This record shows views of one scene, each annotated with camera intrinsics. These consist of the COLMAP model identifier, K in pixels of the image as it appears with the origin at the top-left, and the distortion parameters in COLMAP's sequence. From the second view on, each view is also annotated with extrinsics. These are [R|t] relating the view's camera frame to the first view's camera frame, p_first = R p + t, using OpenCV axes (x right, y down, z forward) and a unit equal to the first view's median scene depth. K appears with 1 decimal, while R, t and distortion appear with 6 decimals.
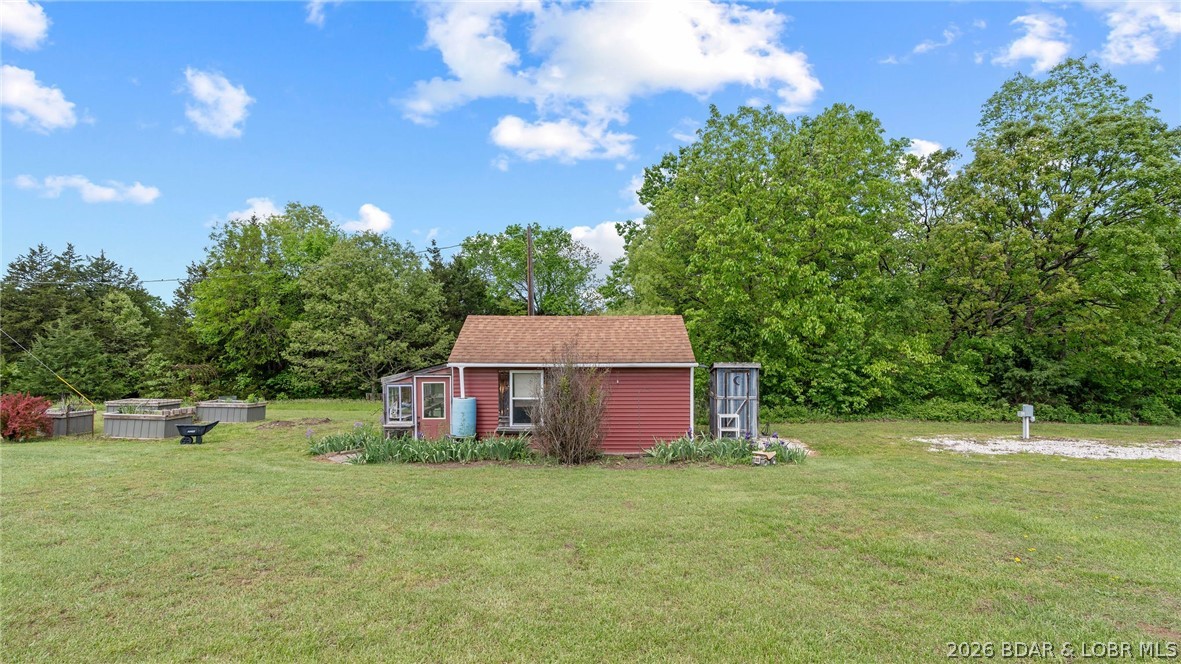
lens RADIAL K [[535.2, 0, 590.5], [0, 535.2, 332.0], [0, 0, 1]] dist [0.001572, -0.000112]
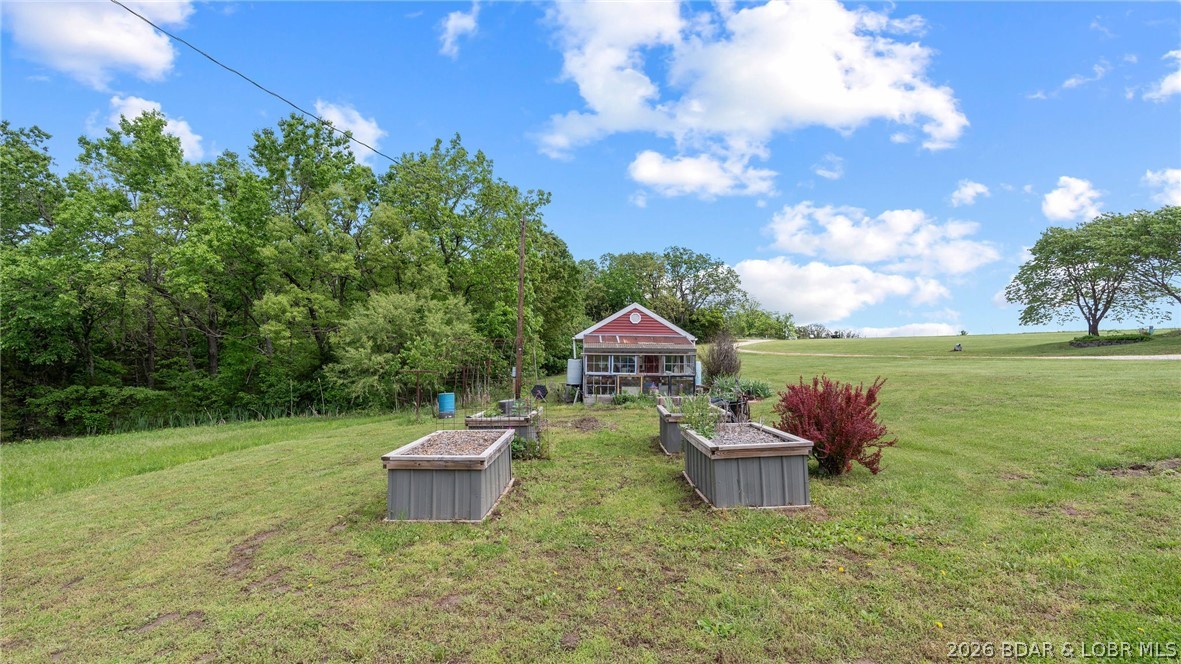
lens RADIAL K [[535.2, 0, 590.5], [0, 535.2, 332.0], [0, 0, 1]] dist [0.001572, -0.000112]
pose [[0.999993, 0.003727, 0.000733, -0.255351], [-0.003730, 0.999988, 0.003245, -0.076276], [-0.000721, -0.003248, 0.999994, 0.023330]]
